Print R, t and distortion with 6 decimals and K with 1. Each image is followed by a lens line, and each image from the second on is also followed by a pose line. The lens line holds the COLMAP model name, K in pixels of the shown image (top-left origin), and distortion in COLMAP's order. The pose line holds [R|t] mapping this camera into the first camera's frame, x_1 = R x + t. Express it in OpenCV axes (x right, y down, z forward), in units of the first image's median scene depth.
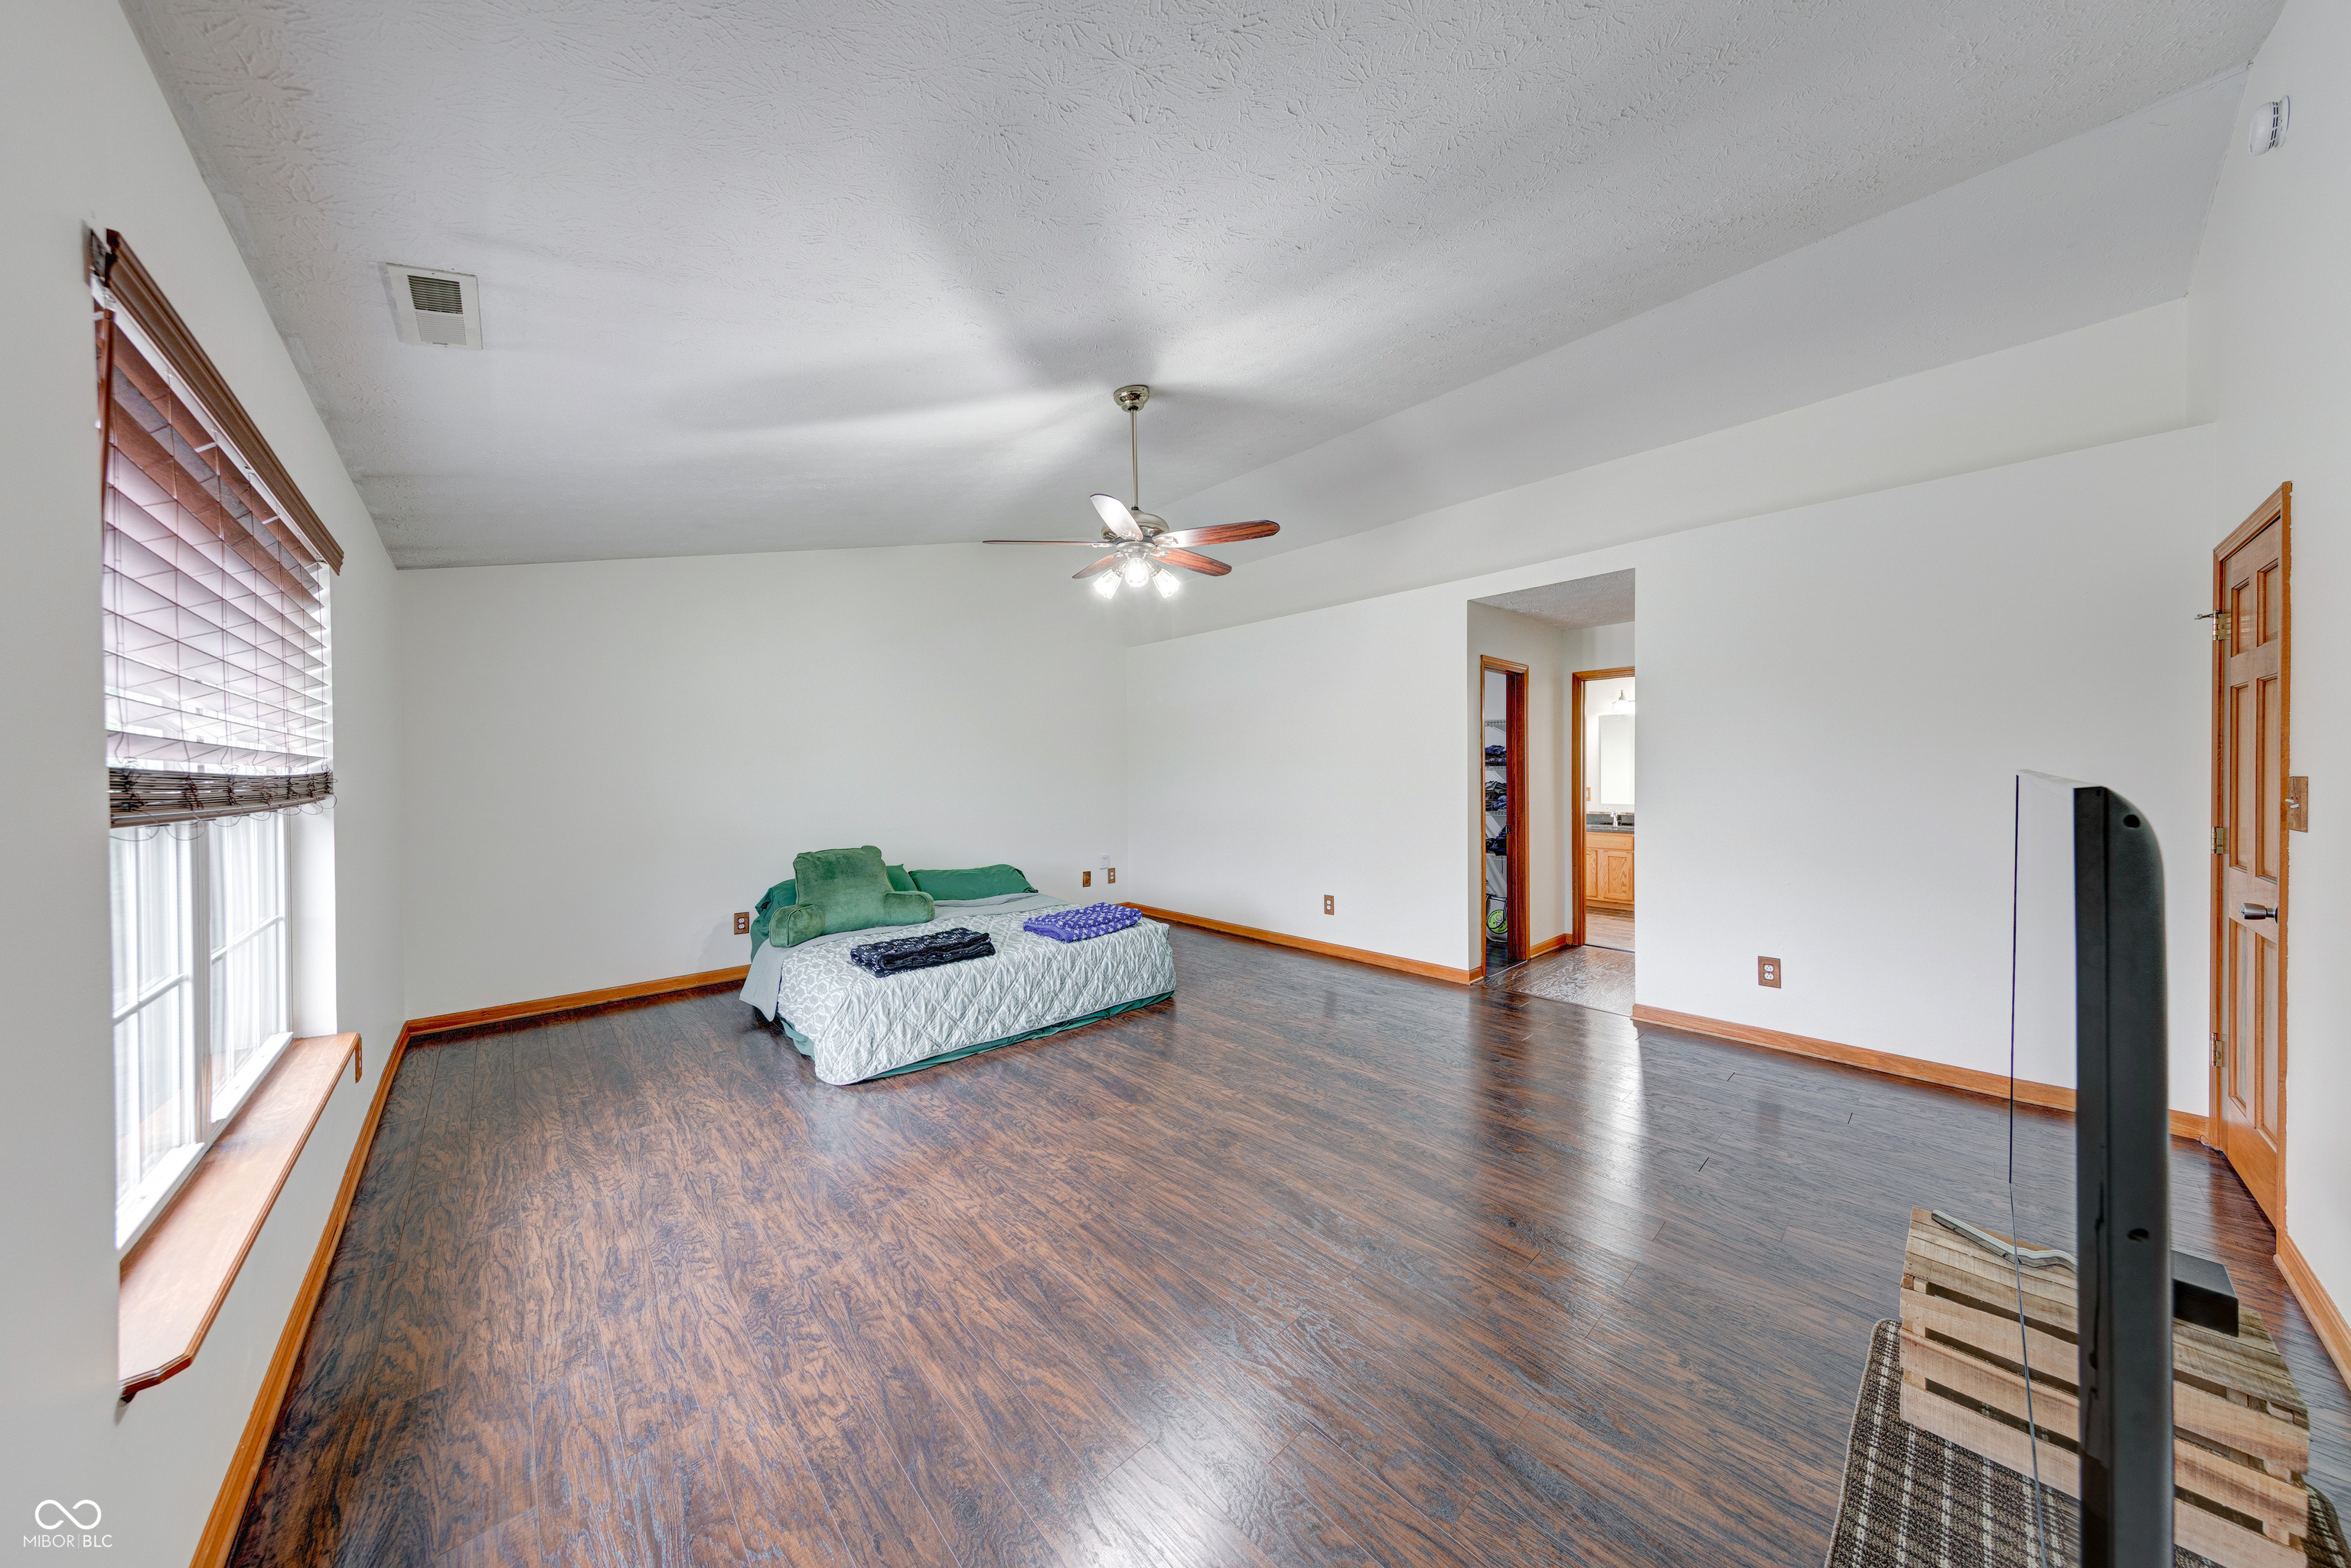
lens RADIAL K [[745.6, 0, 1179.6], [0, 745.6, 772.4], [0, 0, 1]] dist [0.007489, -0.000359]
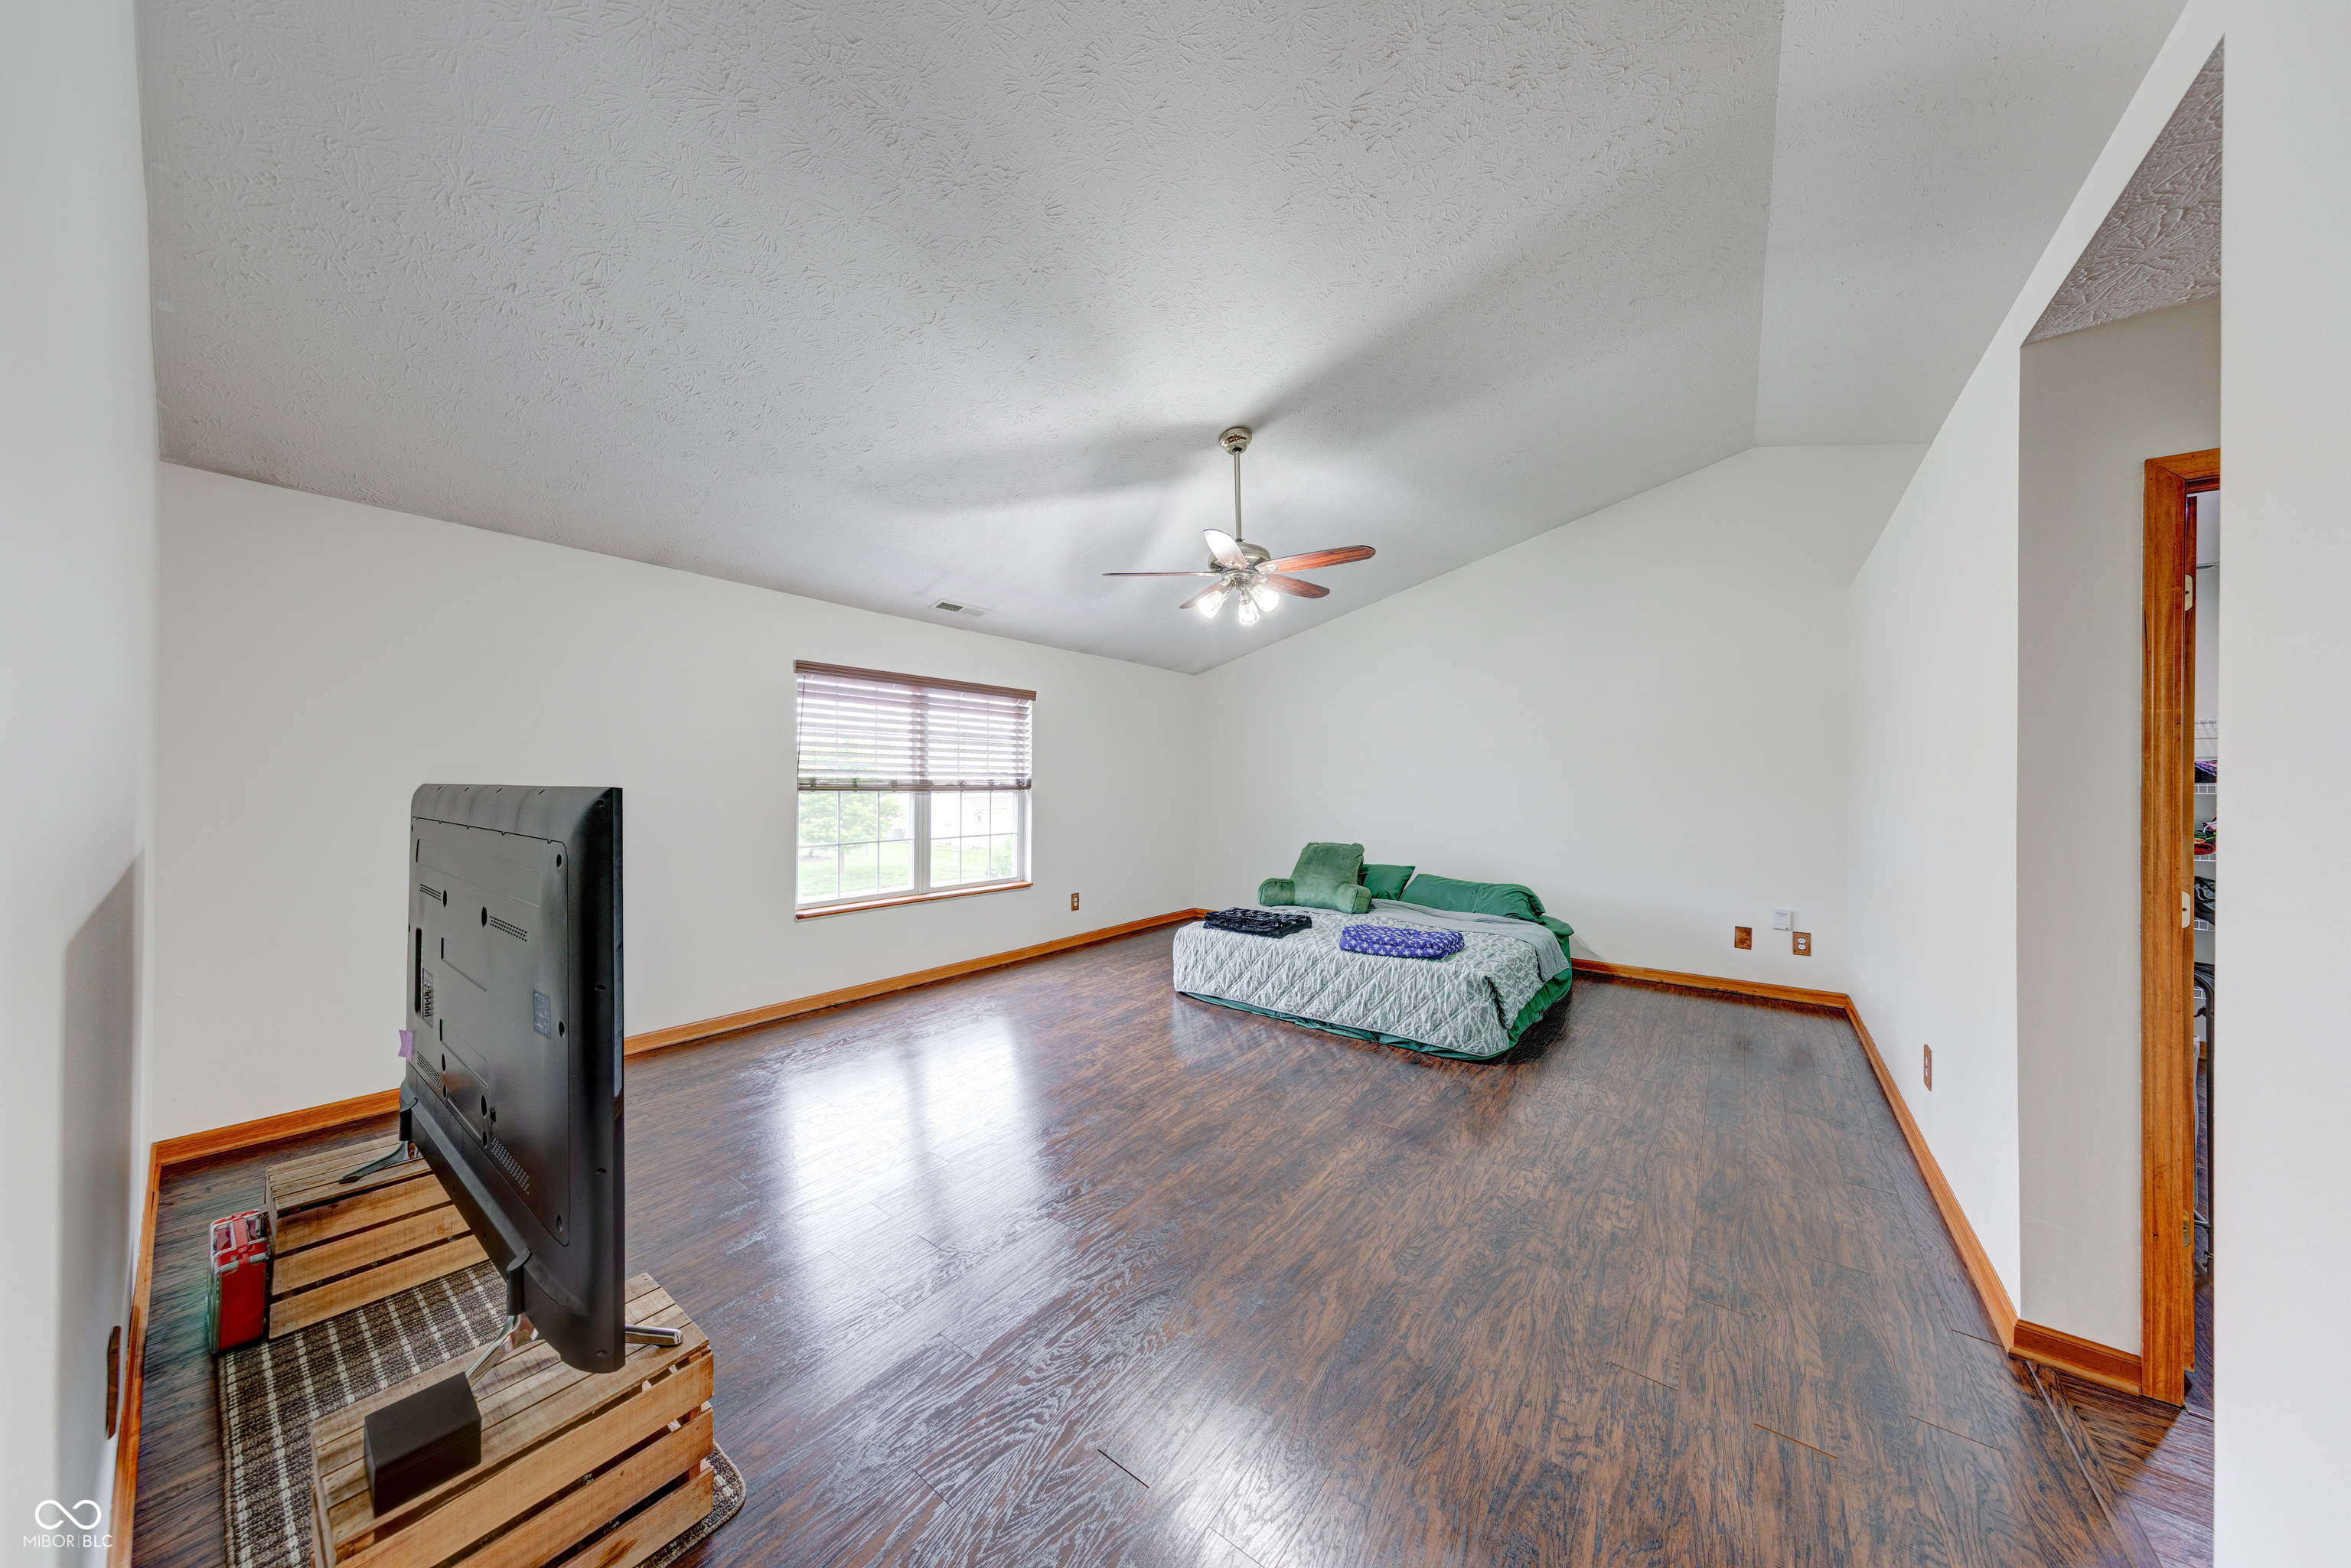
lens RADIAL K [[745.6, 0, 1182.3], [0, 745.6, 781.0], [0, 0, 1]] dist [0.007489, -0.000359]
pose [[0.174084, 0.009217, -0.984688, 1.148806], [-0.007994, 0.999936, 0.007947, -0.016389], [0.984698, 0.006488, 0.174147, 0.845346]]
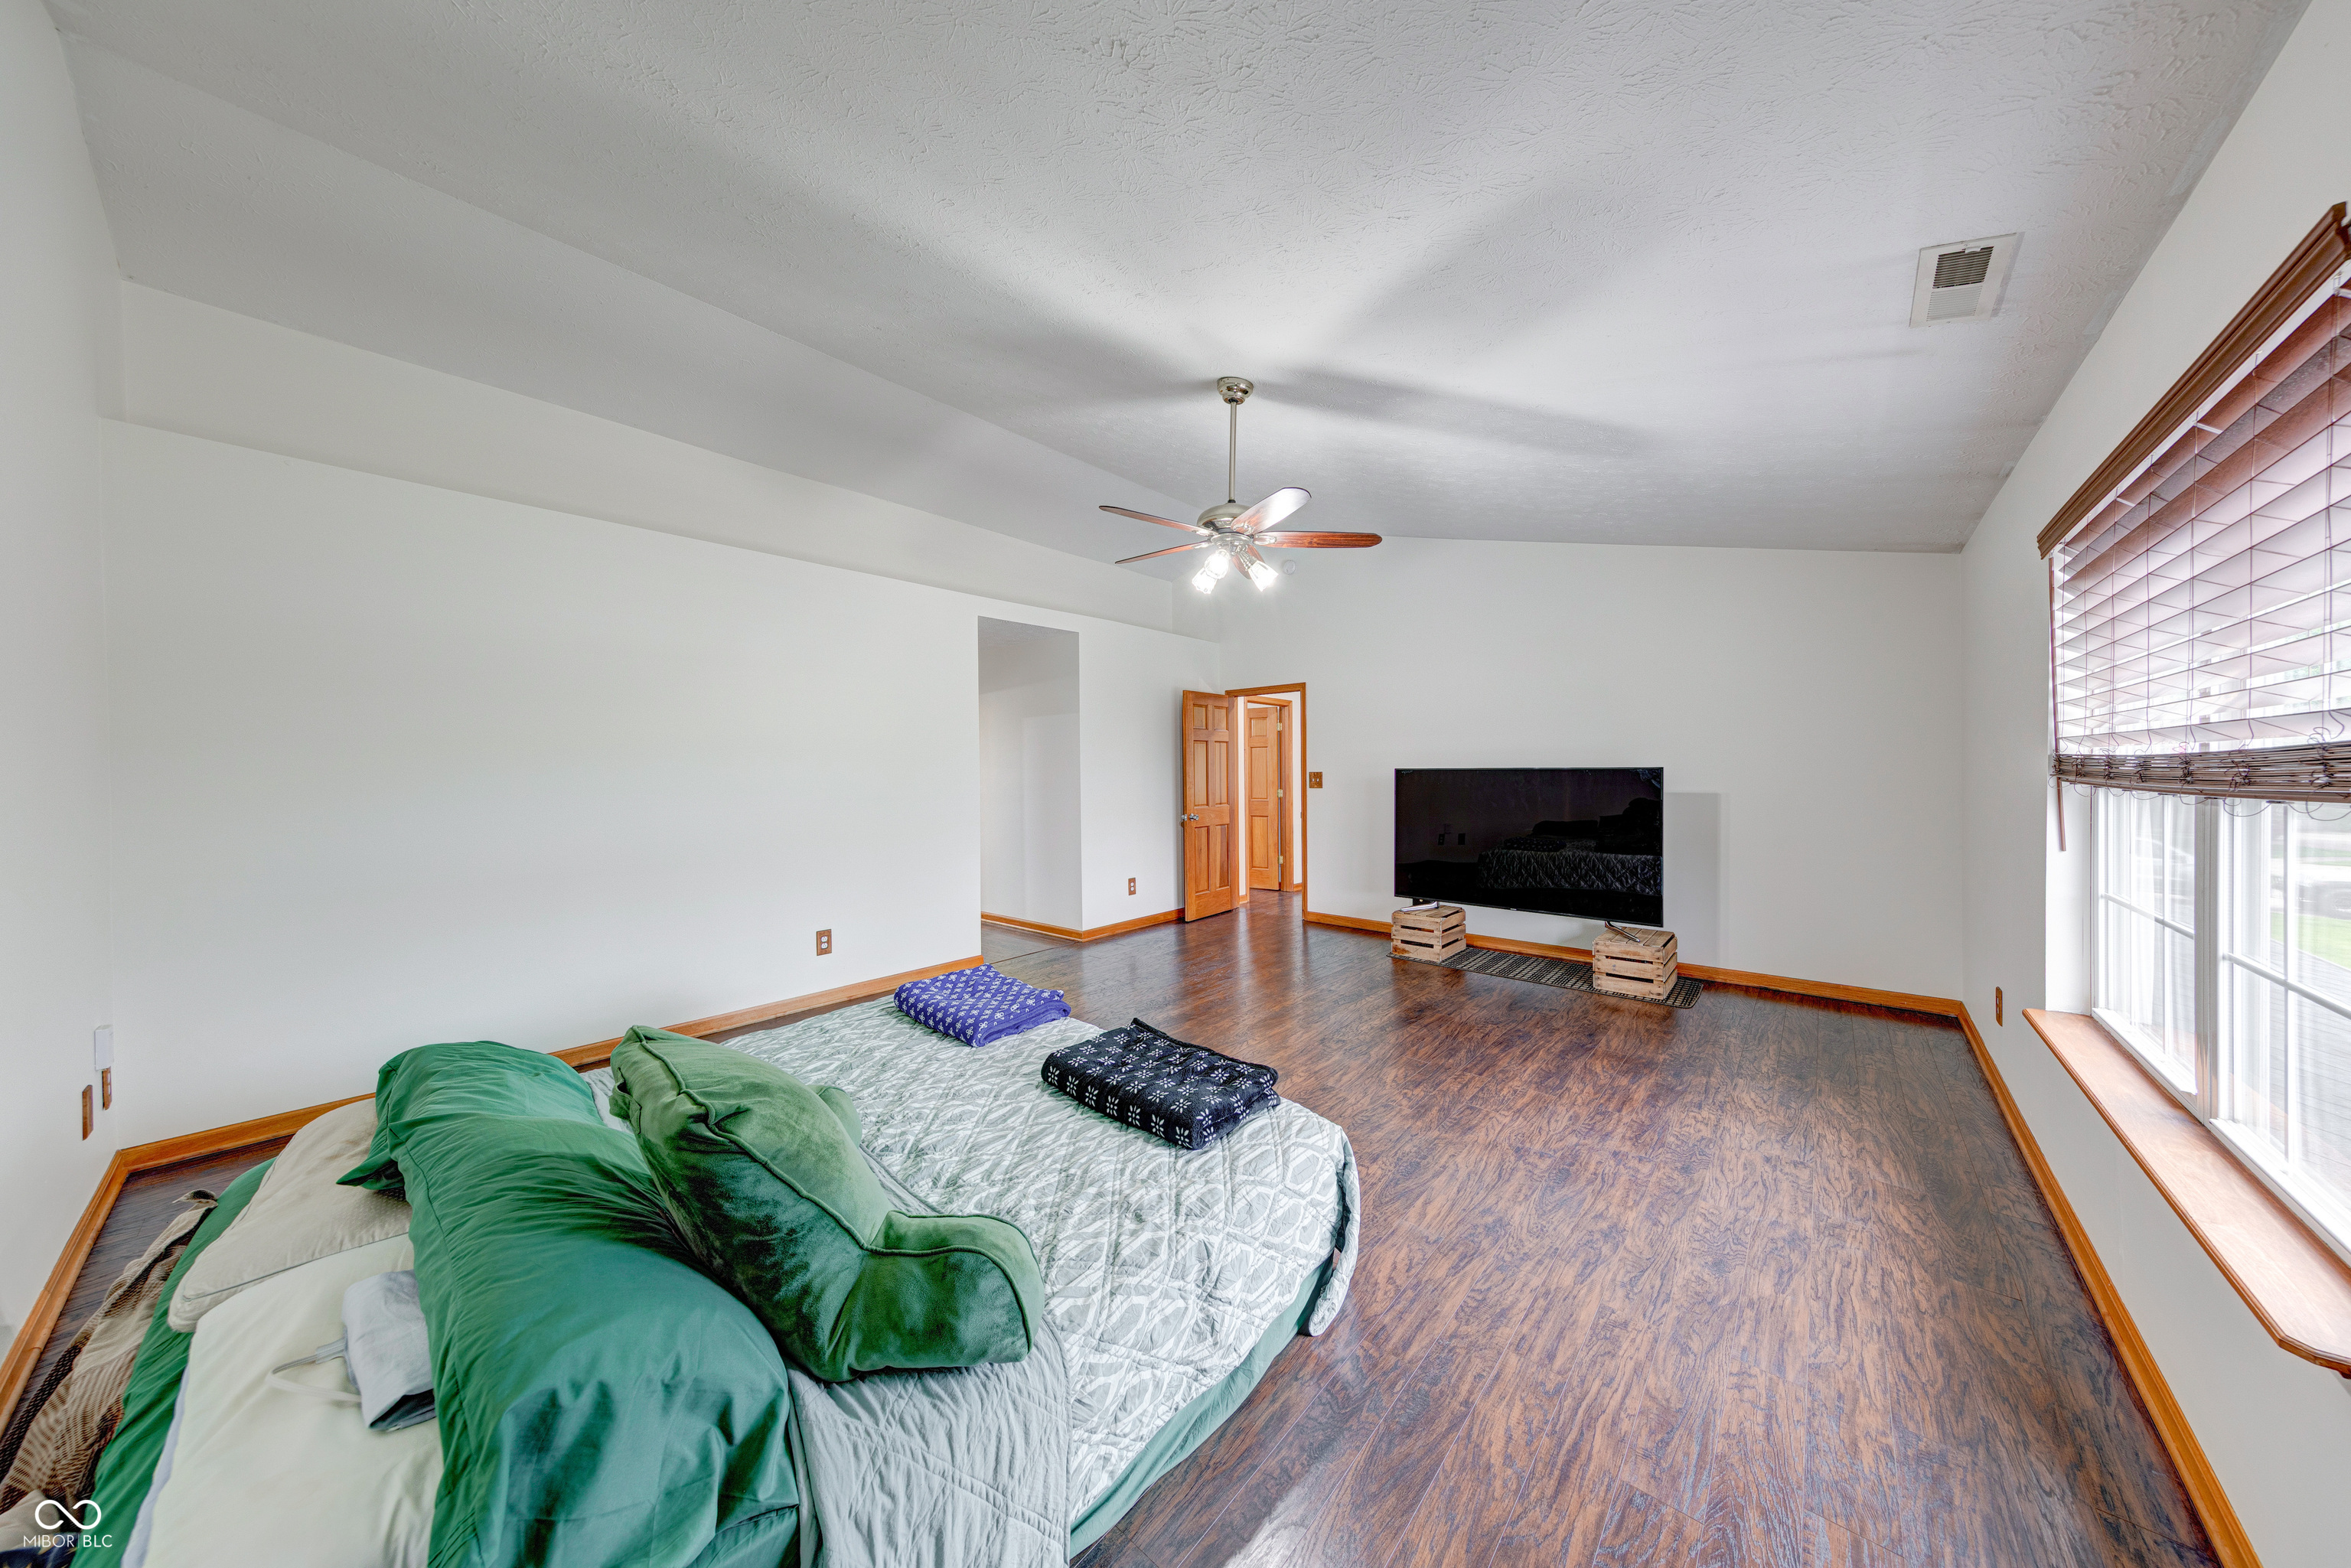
lens RADIAL K [[745.6, 0, 1165.8], [0, 745.6, 774.0], [0, 0, 1]] dist [0.007489, -0.000359]
pose [[-0.107358, 0.002882, 0.994216, -1.168075], [0.011199, 0.999936, -0.001690, 0.009111], [-0.994157, 0.010953, -0.107384, 1.352715]]
